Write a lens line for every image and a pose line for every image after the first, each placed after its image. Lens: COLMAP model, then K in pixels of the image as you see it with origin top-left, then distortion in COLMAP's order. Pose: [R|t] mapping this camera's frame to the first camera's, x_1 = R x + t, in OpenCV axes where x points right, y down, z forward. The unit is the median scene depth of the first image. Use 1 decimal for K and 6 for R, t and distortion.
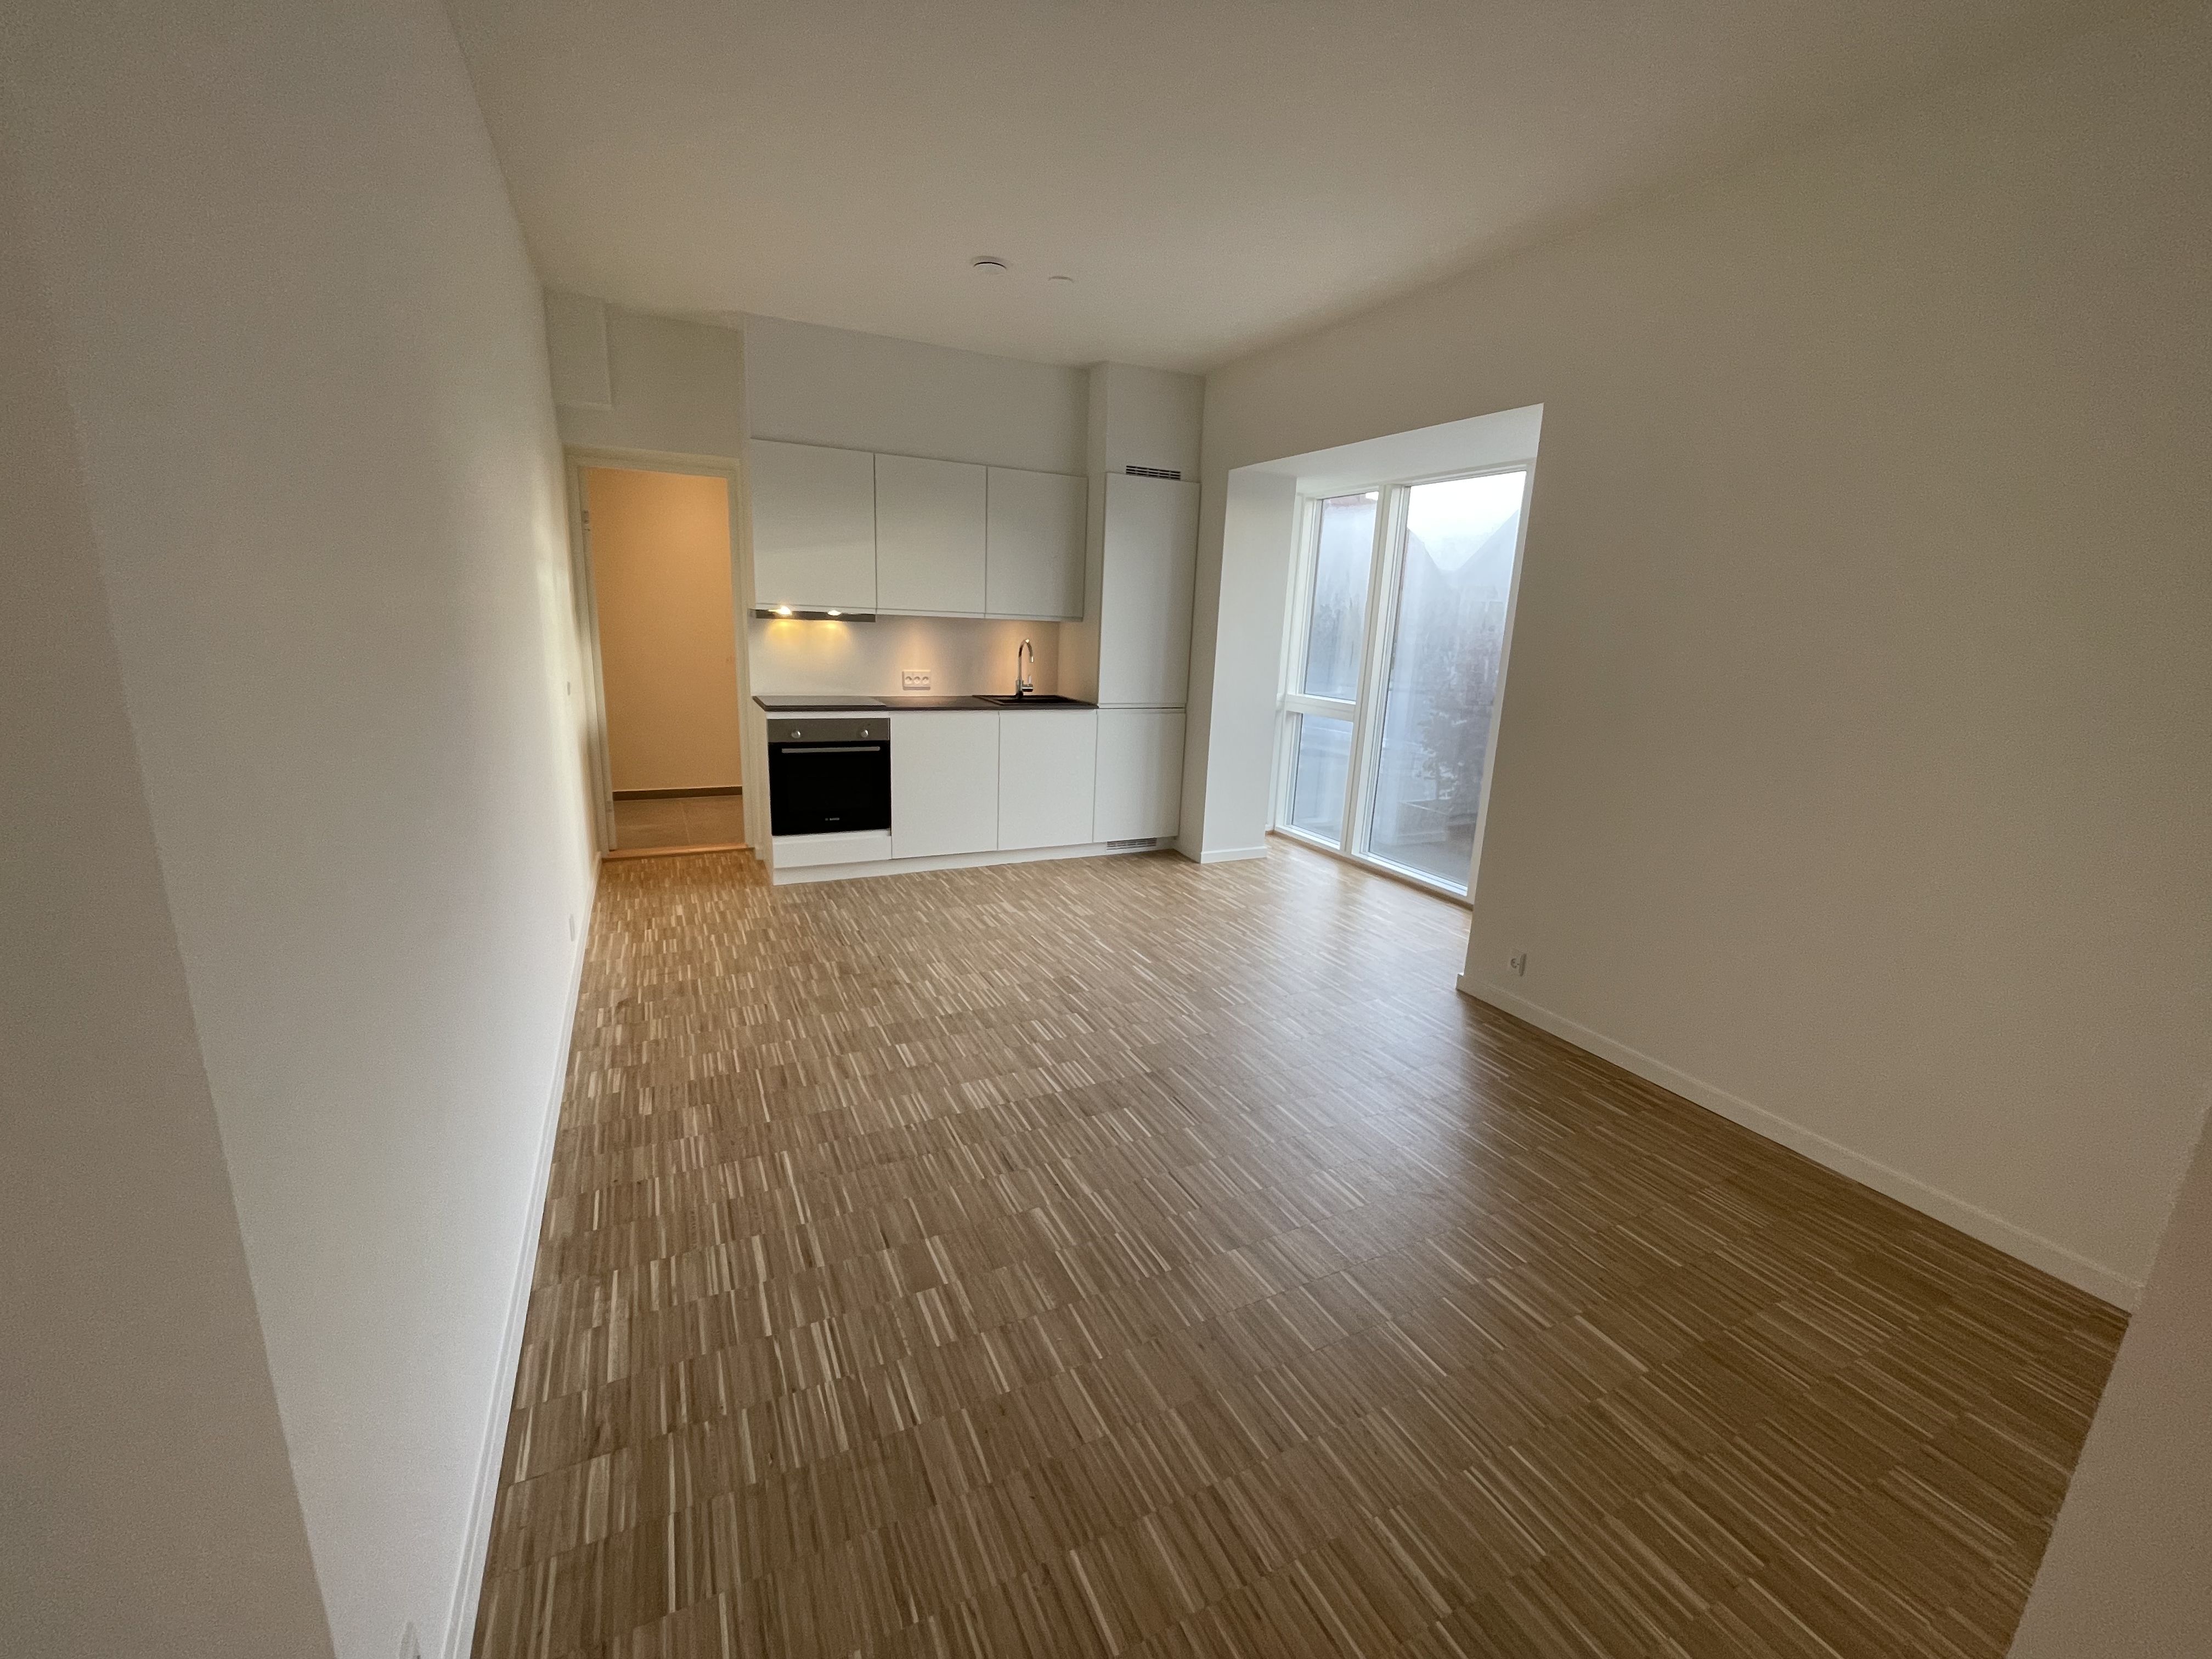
lens RADIAL K [[889.7, 0, 1099.2], [0, 889.7, 822.5], [0, 0, 1]] dist [0.000263, 0.000525]
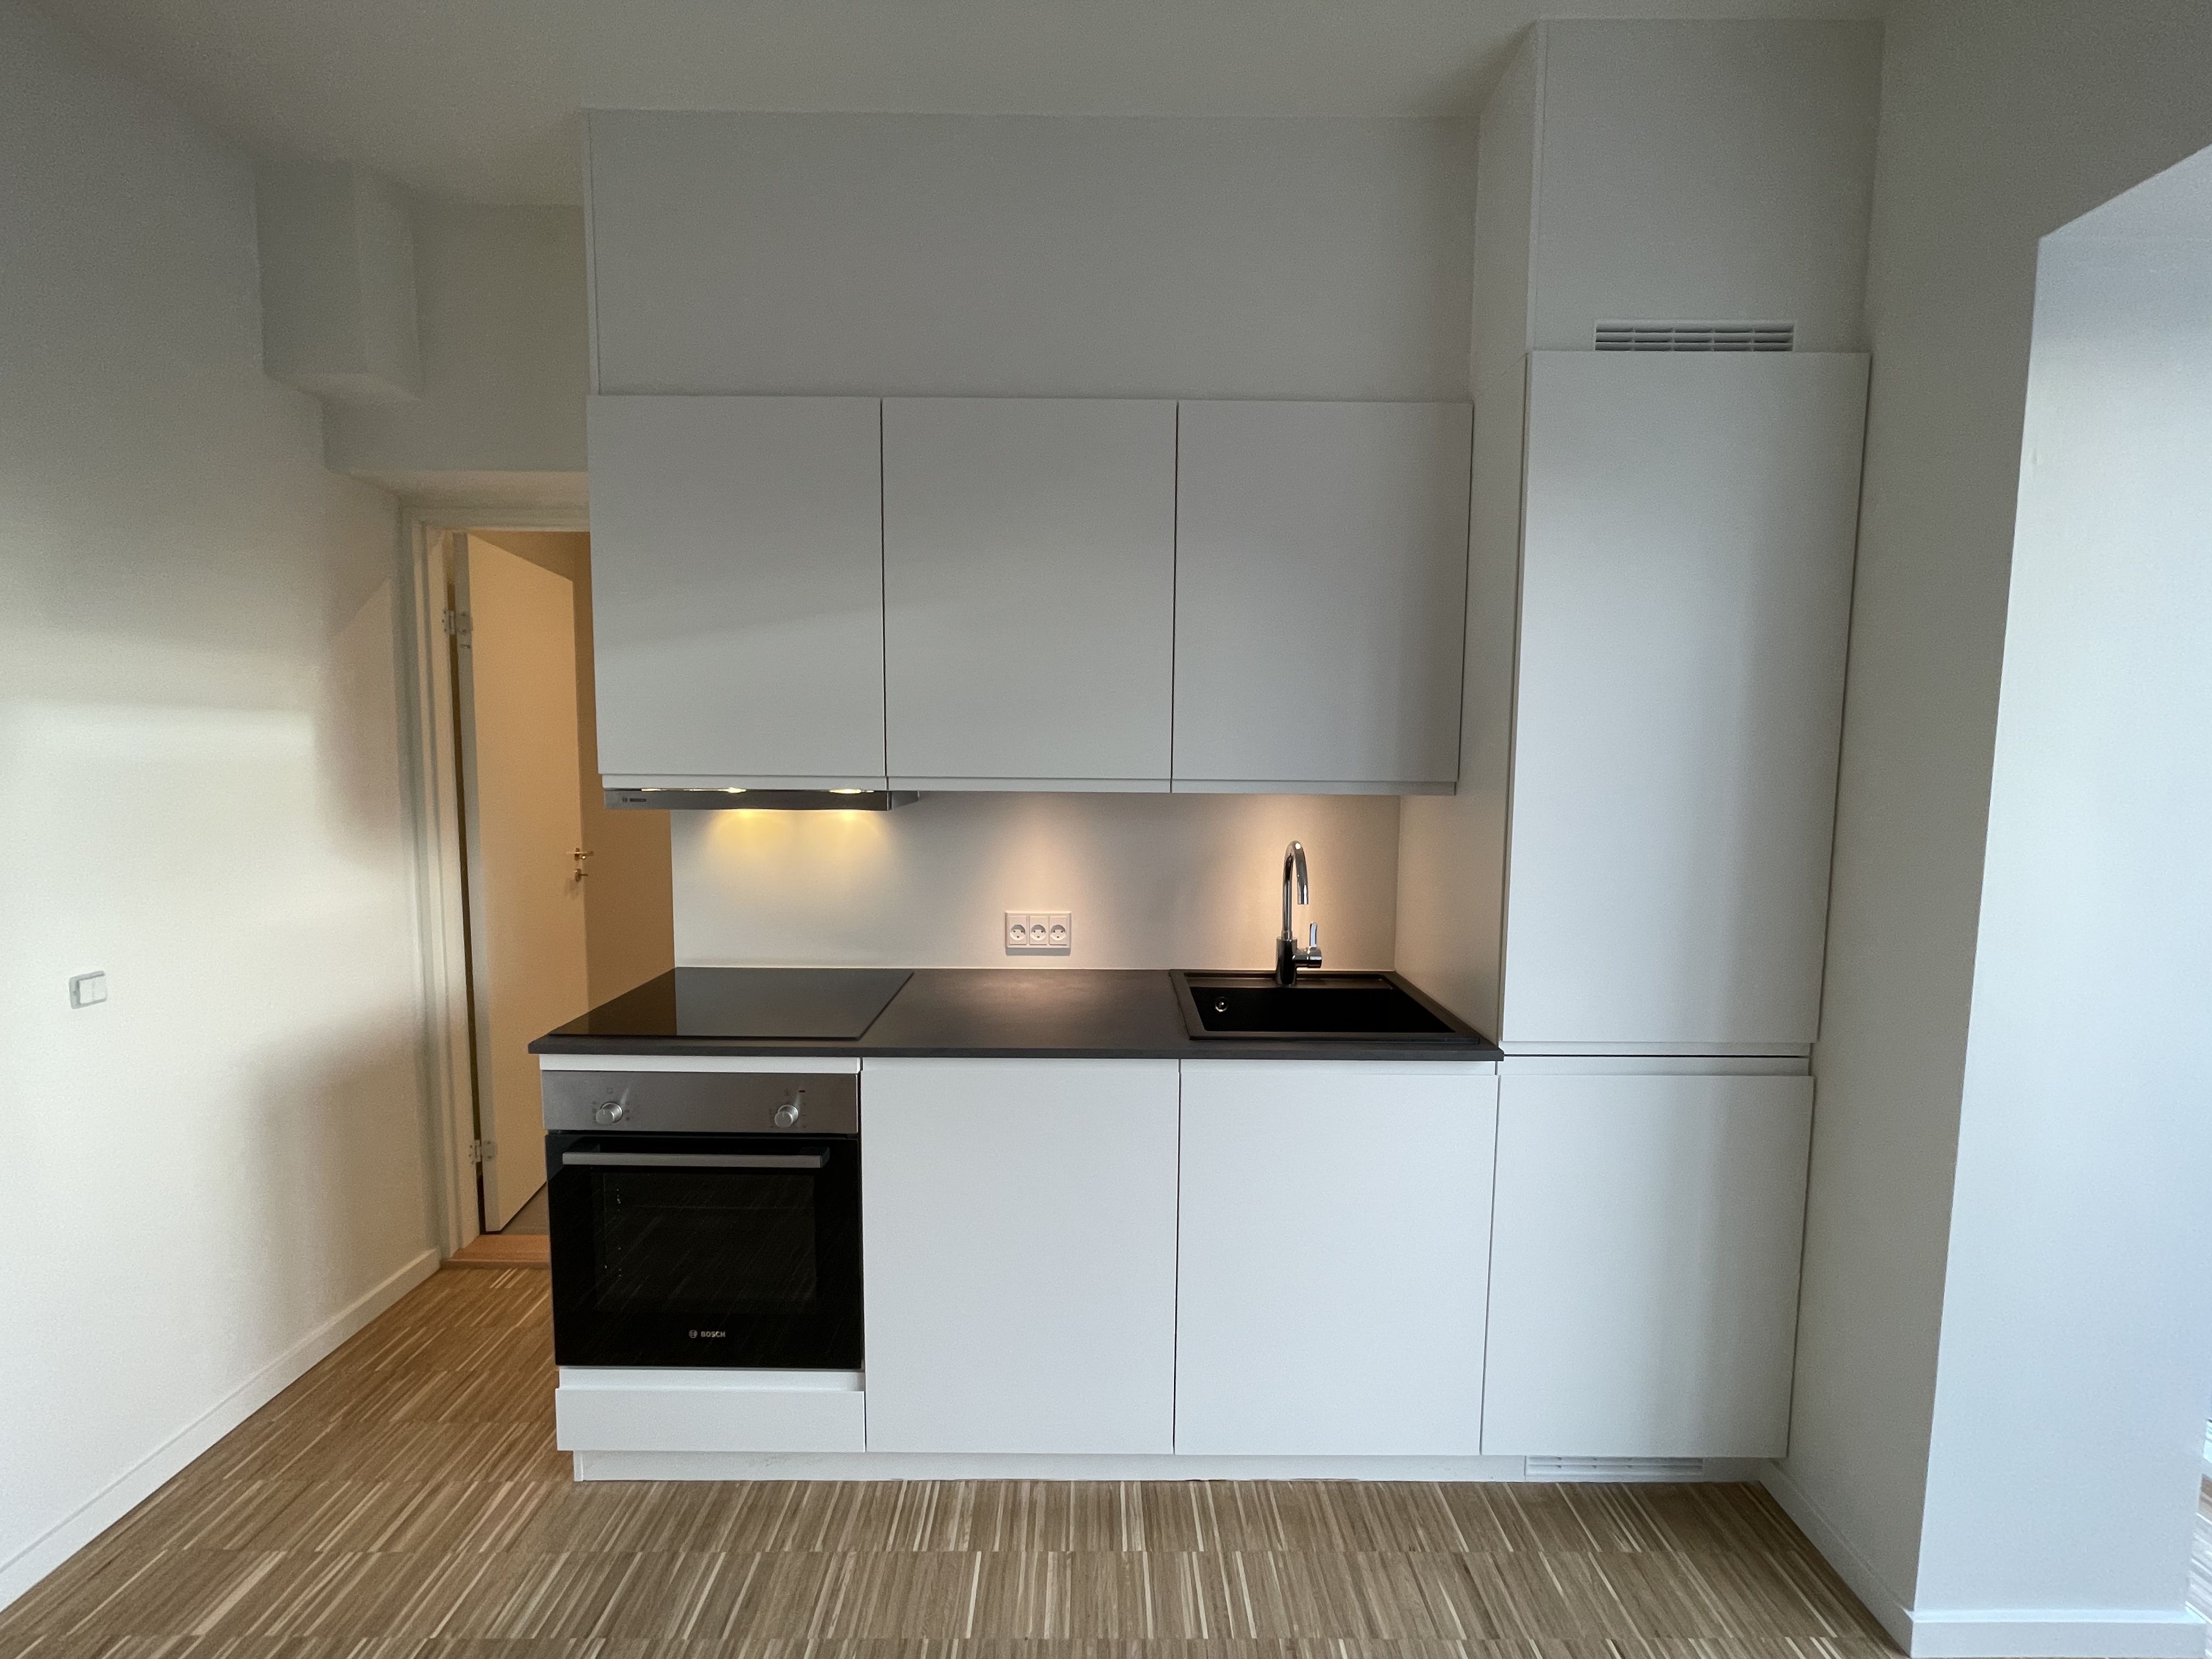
lens RADIAL K [[889.7, 0, 1099.2], [0, 889.7, 822.5], [0, 0, 1]] dist [0.000263, 0.000525]
pose [[0.896640, 0.004269, -0.442740, 0.012007], [-0.072890, 0.987734, -0.138092, -0.168482], [0.436720, 0.156090, 0.885952, 0.676655]]
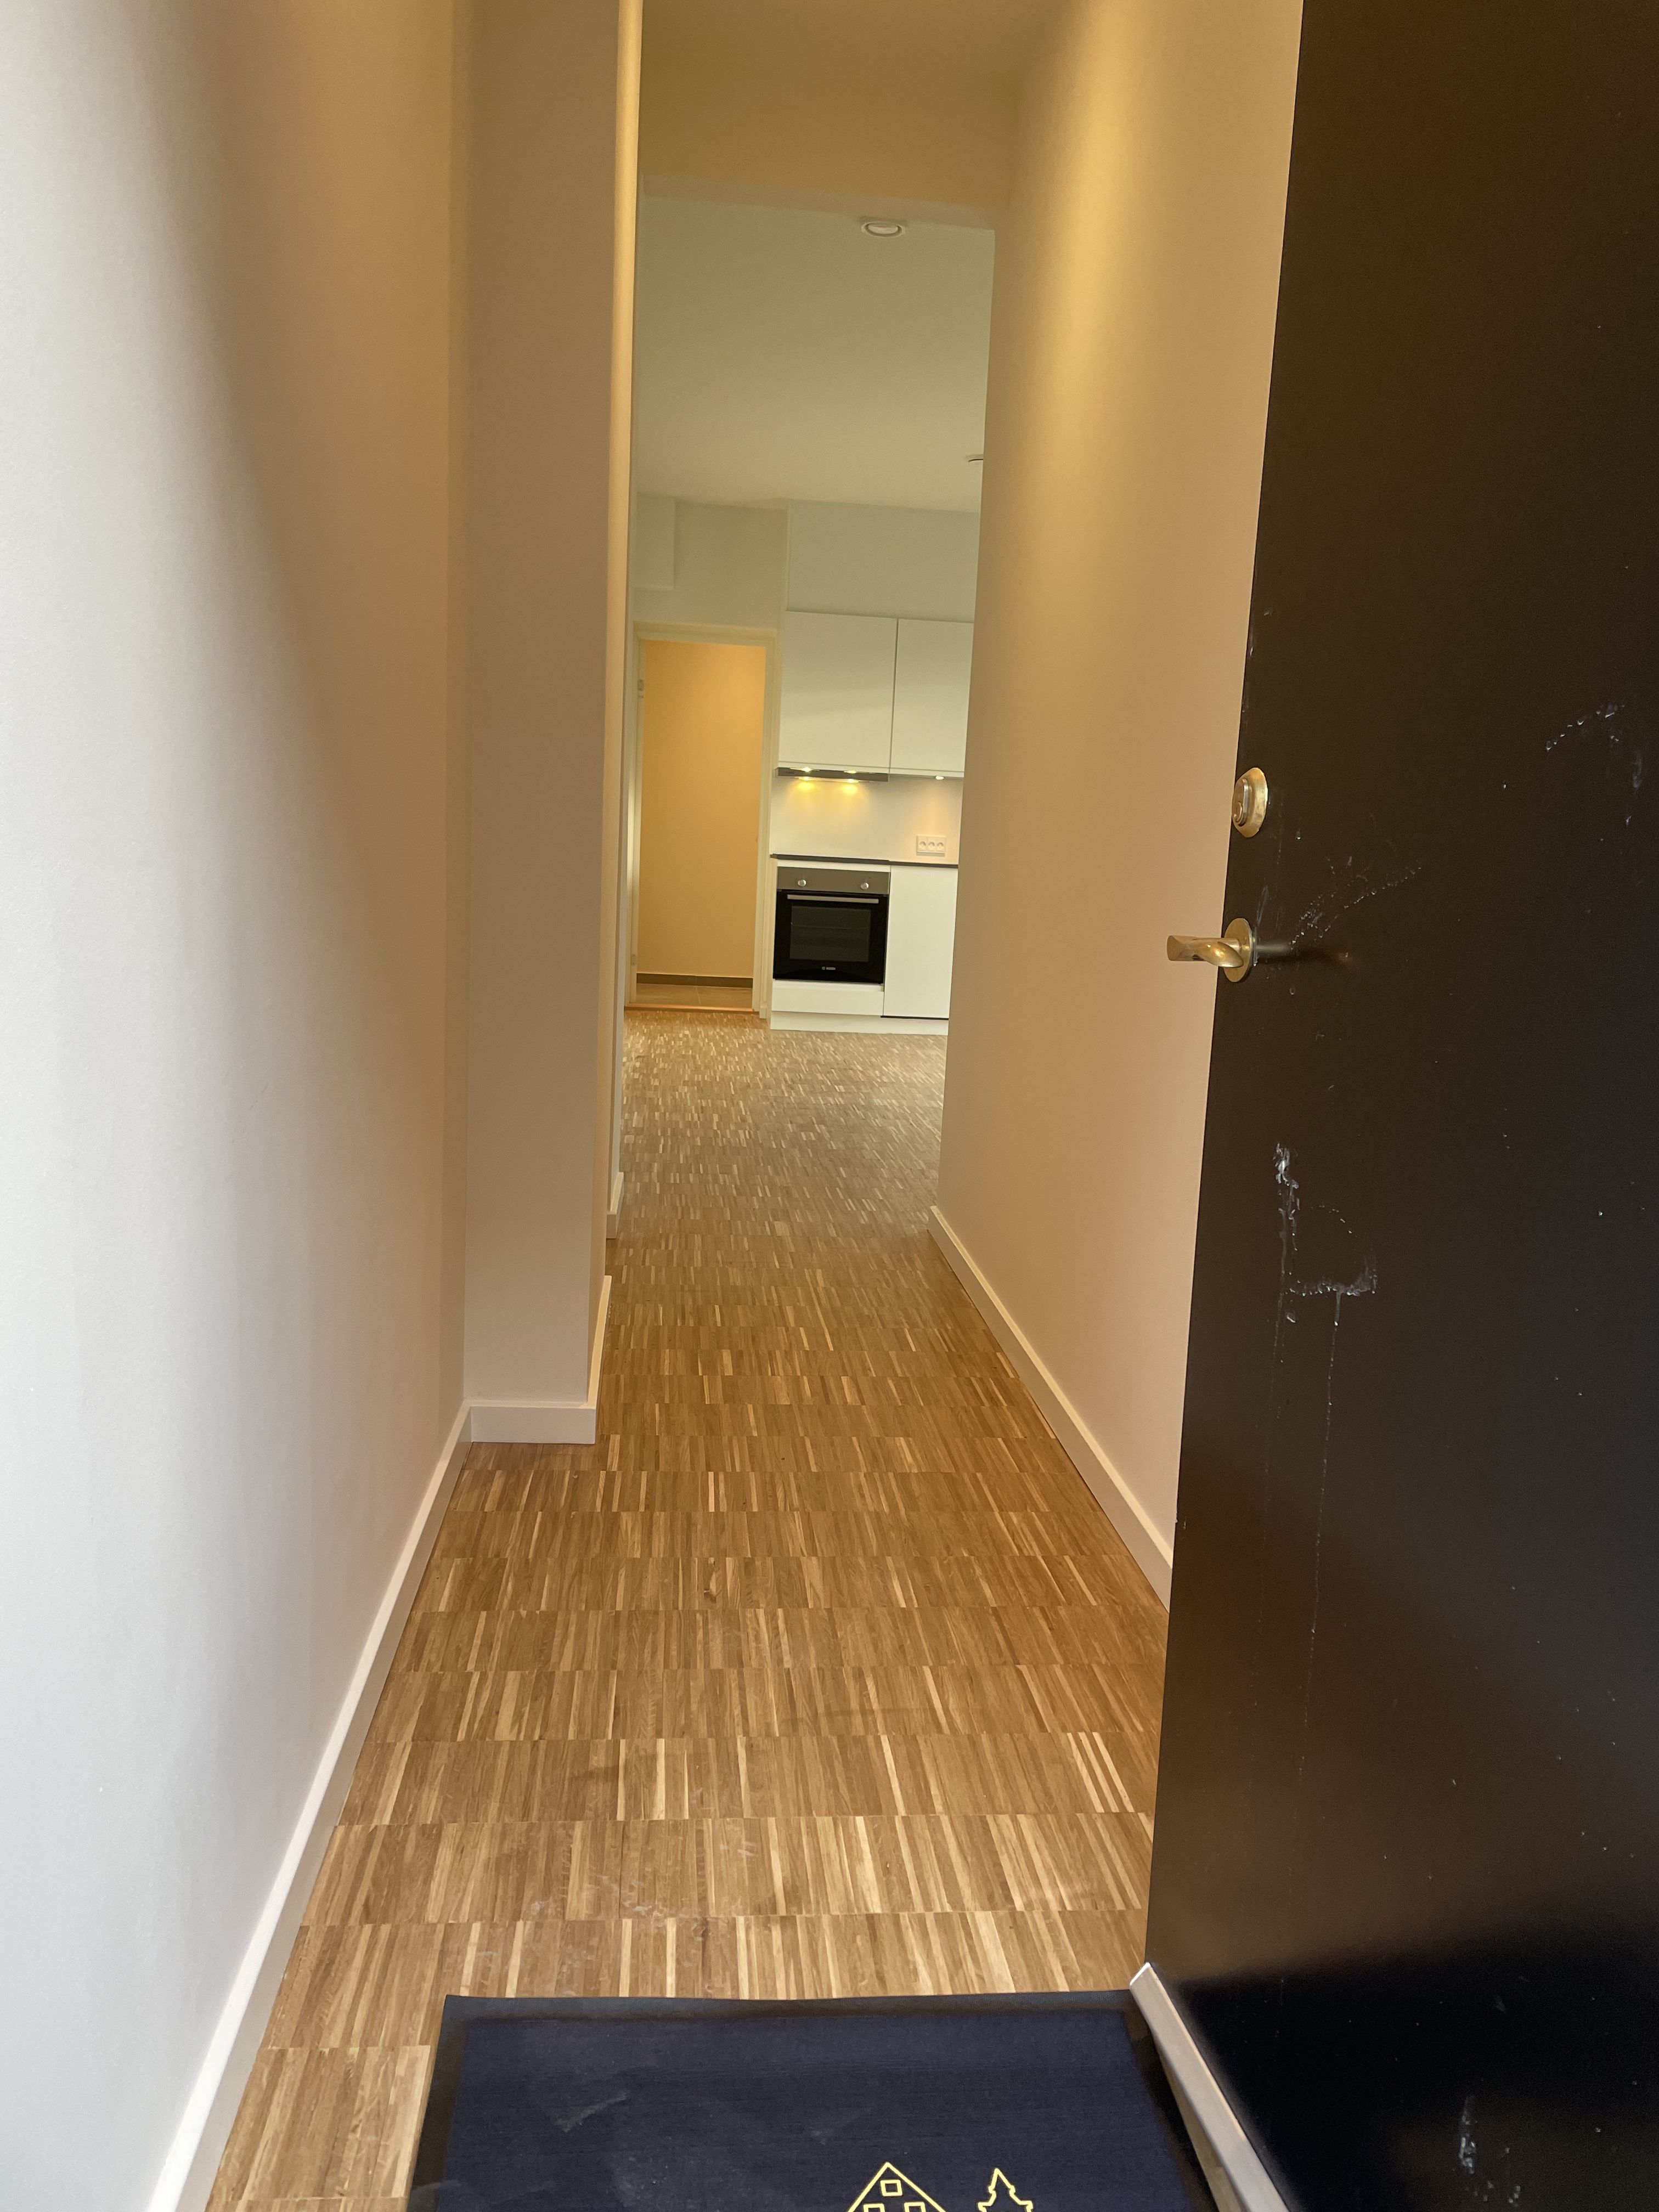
lens RADIAL K [[1654.2, 0, 886.6], [0, 1654.2, 1107.7], [0, 0, 1]] dist [0.062070, 0.000035]
pose [[0.944824, 0.062131, -0.321632, 0.372083], [-0.088349, 0.993796, -0.067557, 0.267669], [0.315439, 0.092245, 0.944452, -0.738582]]
